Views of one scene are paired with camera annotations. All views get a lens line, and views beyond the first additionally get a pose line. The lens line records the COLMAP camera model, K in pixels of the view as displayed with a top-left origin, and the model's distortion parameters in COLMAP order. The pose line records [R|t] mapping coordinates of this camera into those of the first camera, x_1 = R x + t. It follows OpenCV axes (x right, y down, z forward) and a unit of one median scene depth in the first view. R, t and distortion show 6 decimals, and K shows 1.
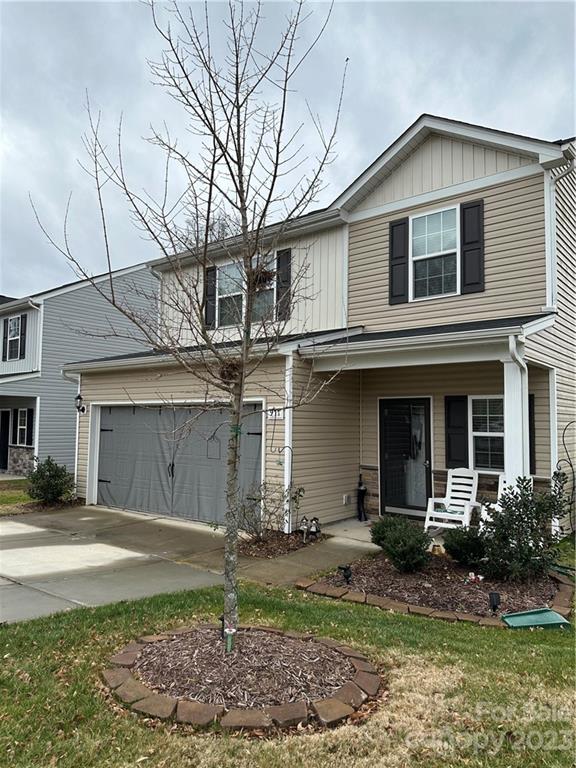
lens RADIAL K [[546.7, 0, 286.9], [0, 546.7, 384.5], [0, 0, 1]] dist [-0.012762, -0.007737]
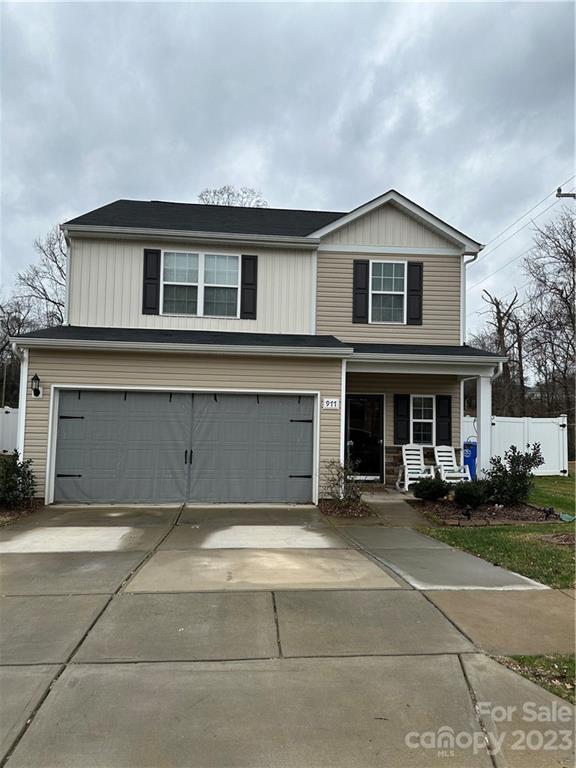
lens RADIAL K [[546.7, 0, 285.5], [0, 546.7, 384.5], [0, 0, 1]] dist [-0.012762, -0.007737]
pose [[0.713961, 0.045646, 0.698696, -0.890175], [-0.059667, 0.998209, -0.004244, 0.018714], [-0.697639, -0.038659, 0.715406, 0.177779]]
